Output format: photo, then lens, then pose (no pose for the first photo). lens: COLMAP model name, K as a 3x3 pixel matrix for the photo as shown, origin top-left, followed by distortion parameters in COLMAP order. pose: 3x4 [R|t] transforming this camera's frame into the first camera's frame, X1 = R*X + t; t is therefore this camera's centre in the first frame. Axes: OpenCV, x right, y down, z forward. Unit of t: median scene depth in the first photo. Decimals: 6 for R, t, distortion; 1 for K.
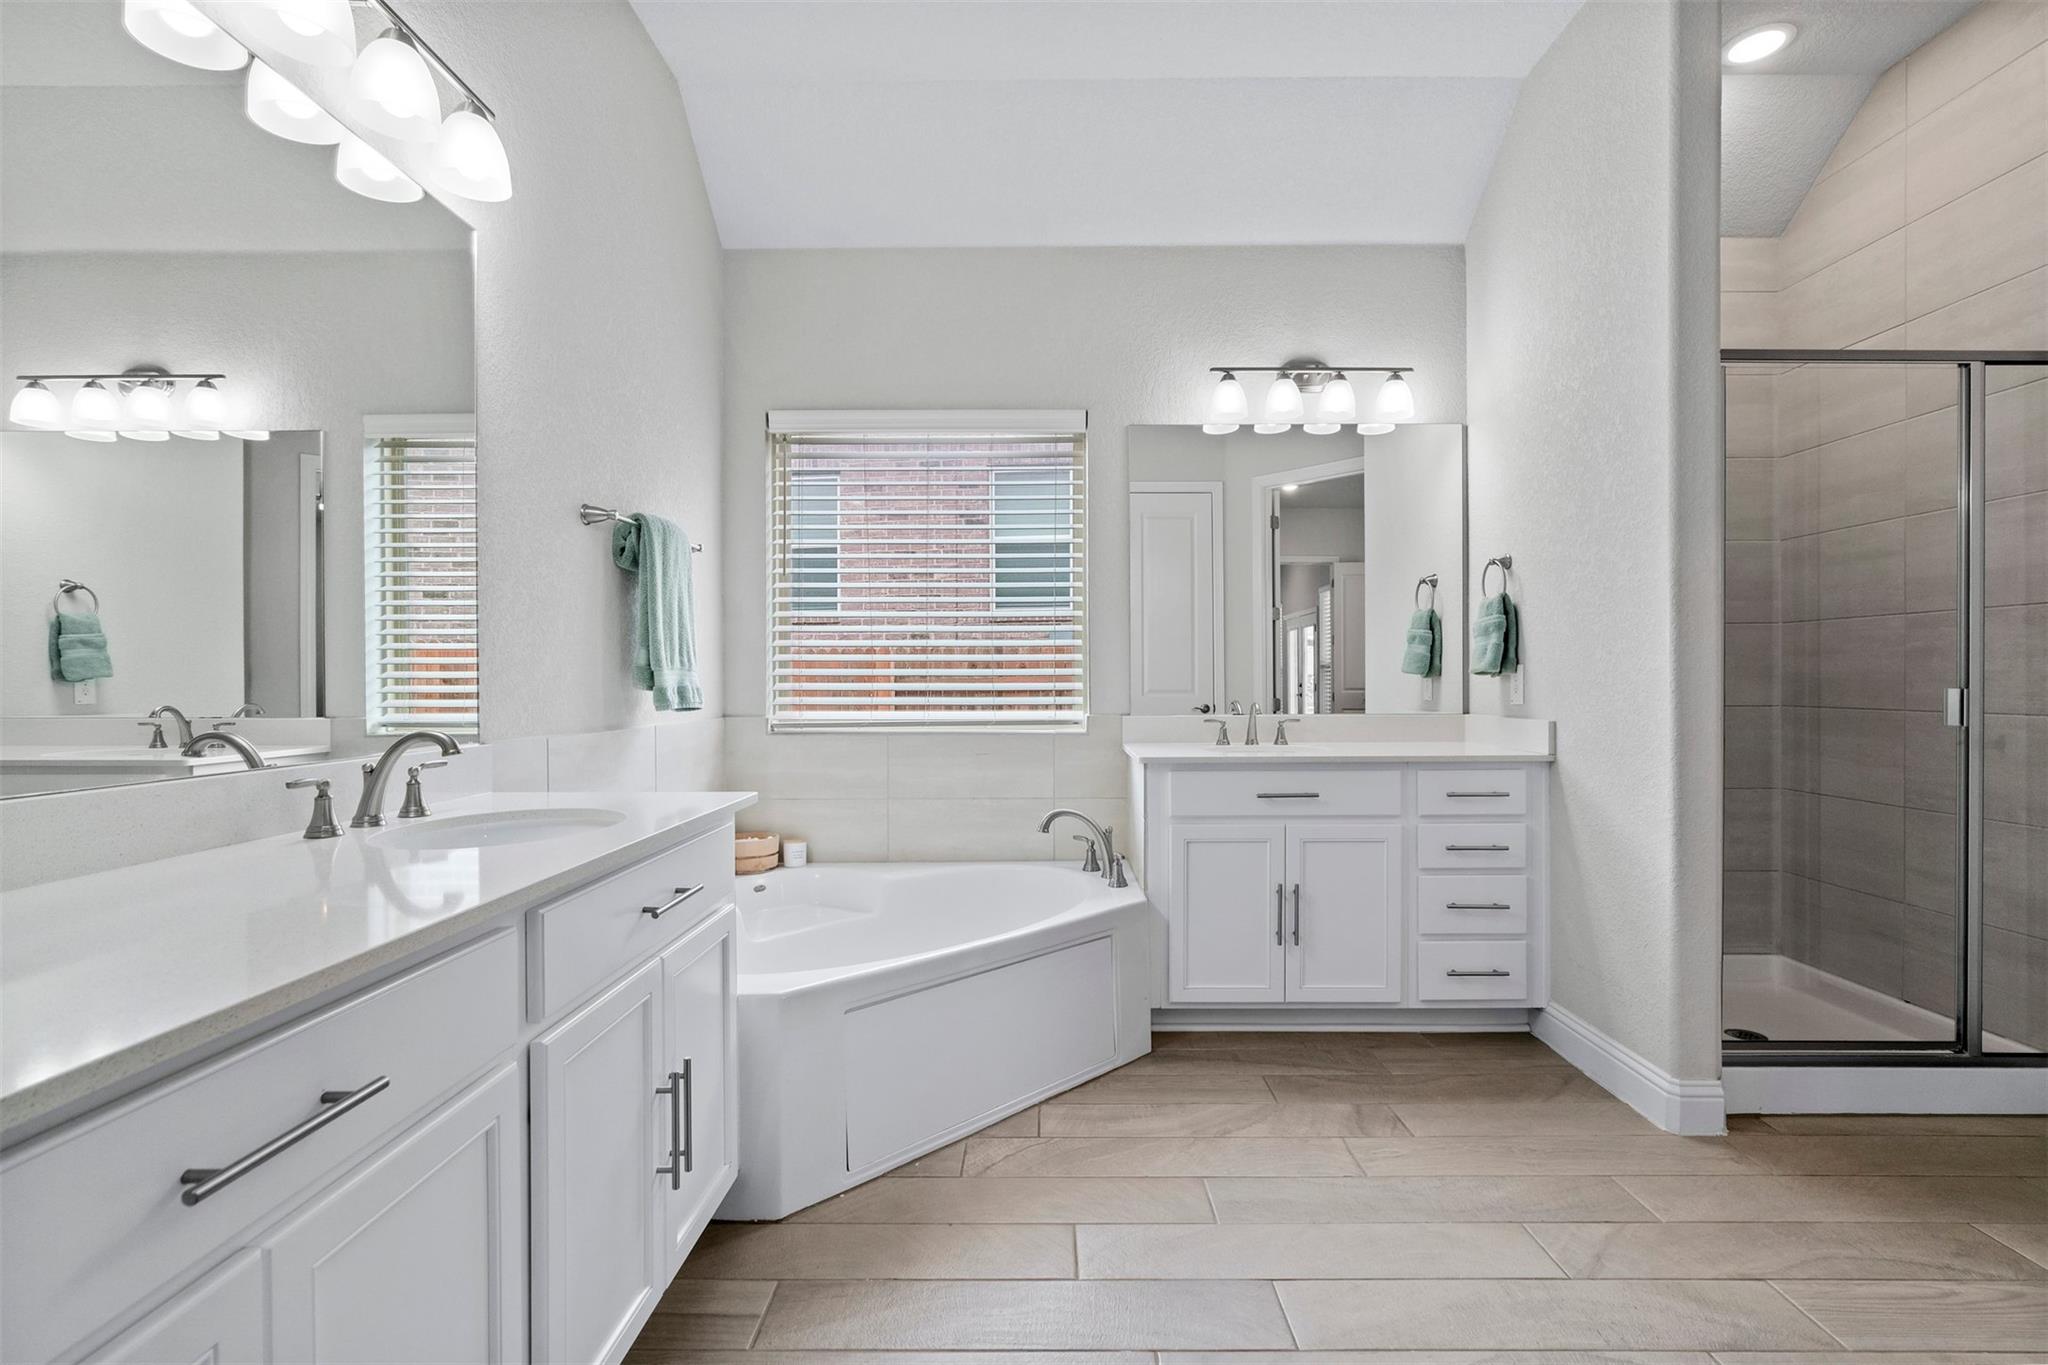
lens RADIAL K [[930.3, 0, 1024.0], [0, 930.3, 682.5], [0, 0, 1]] dist [0.000639, 0.000121]
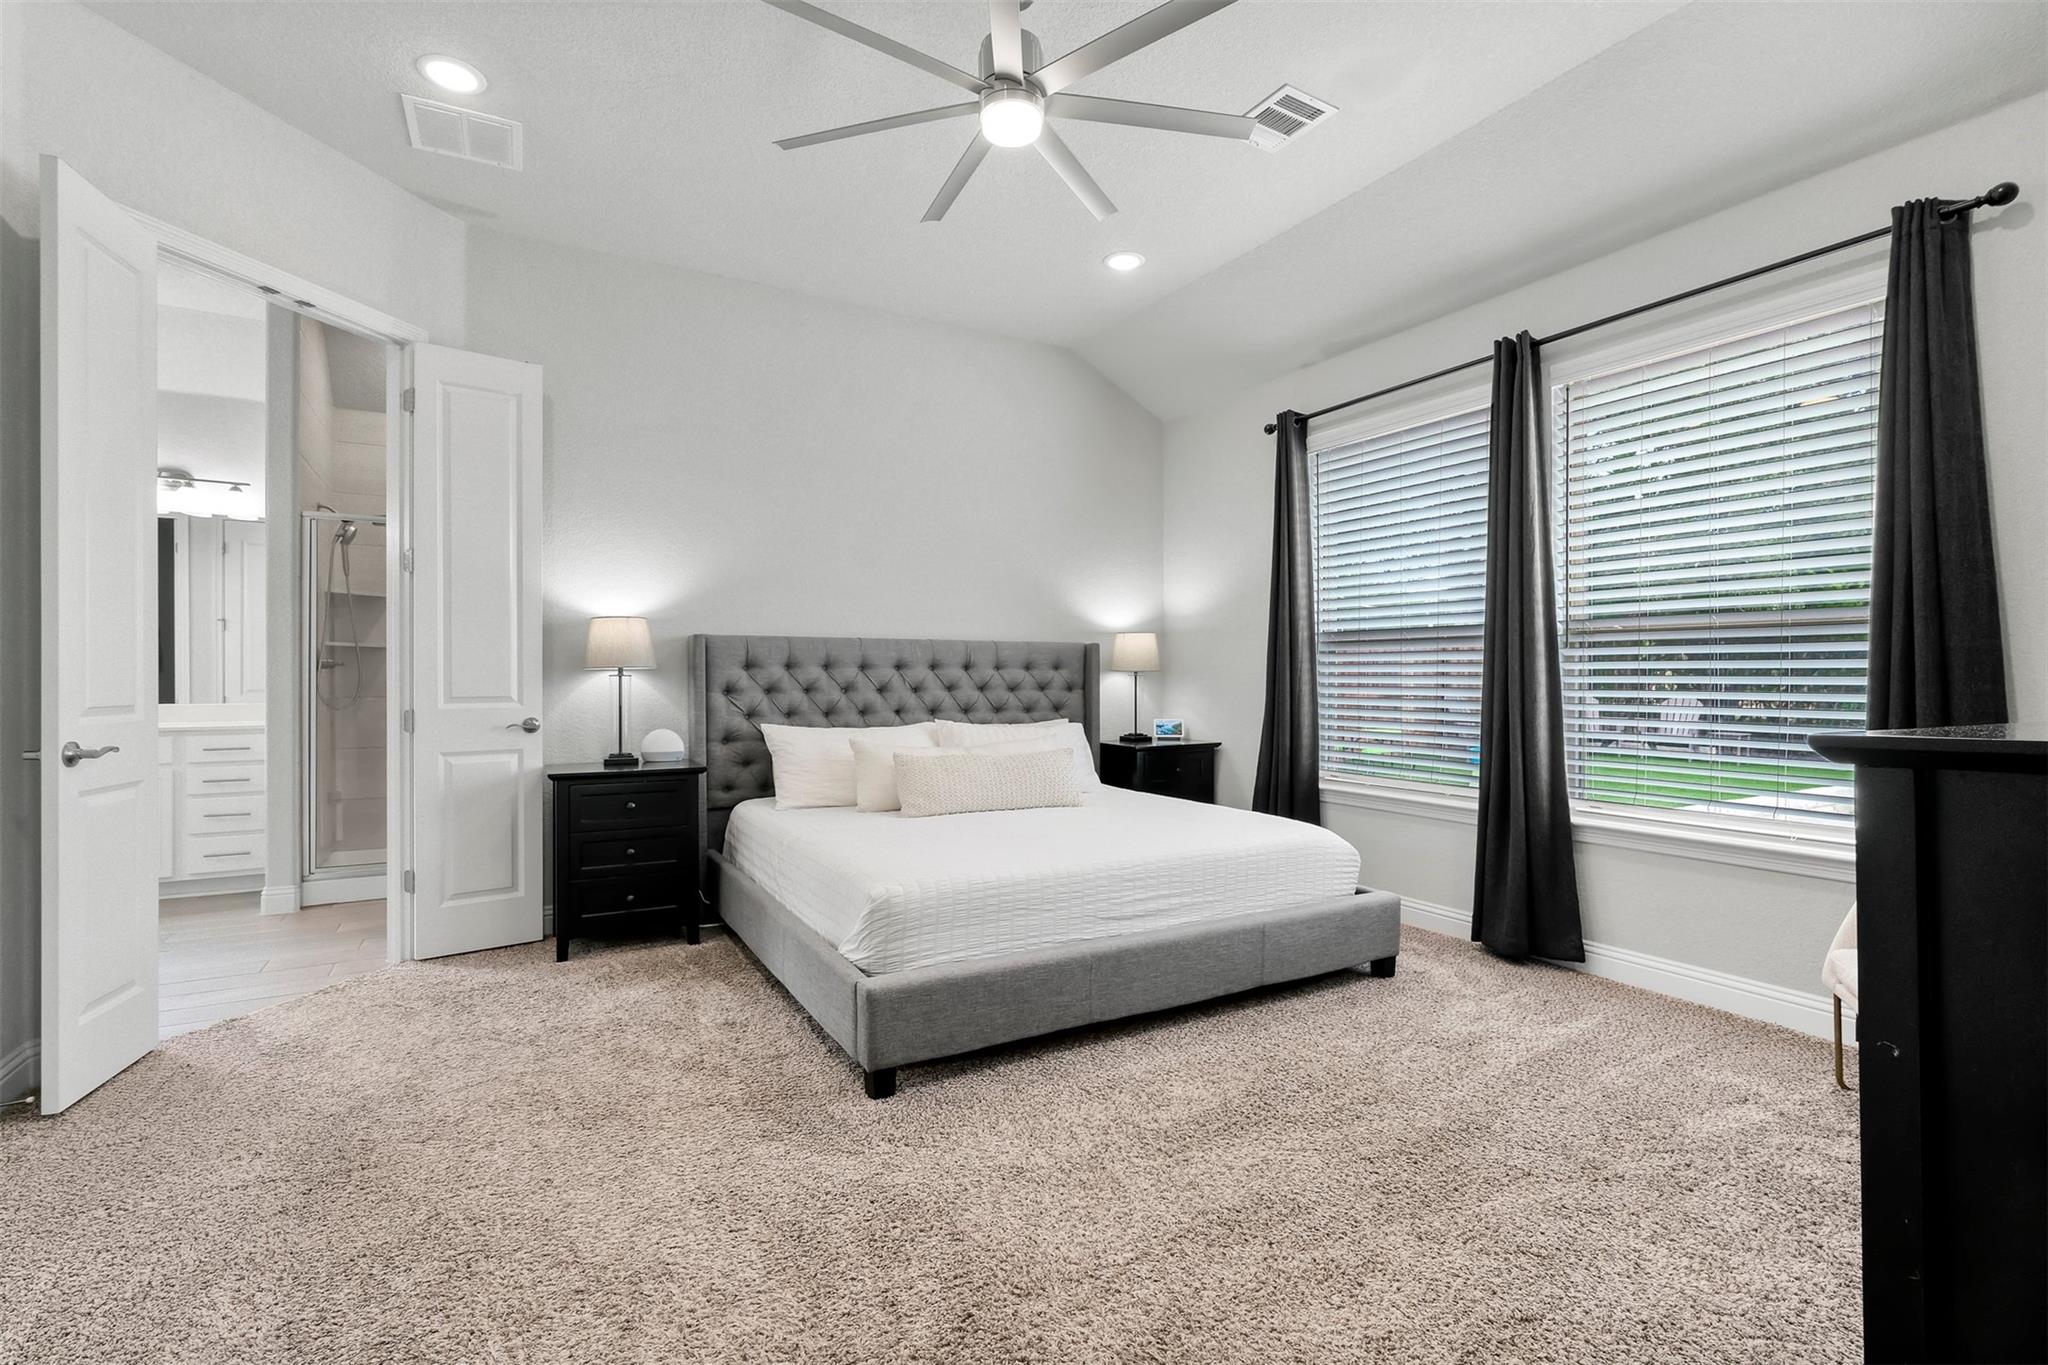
lens RADIAL K [[930.3, 0, 1024.0], [0, 930.3, 682.5], [0, 0, 1]] dist [0.000639, 0.000121]
pose [[0.863014, 0.002580, 0.505173, 0.874345], [-0.000388, 0.999990, -0.004445, 0.006183], [-0.505180, 0.003641, 0.863006, -1.189904]]
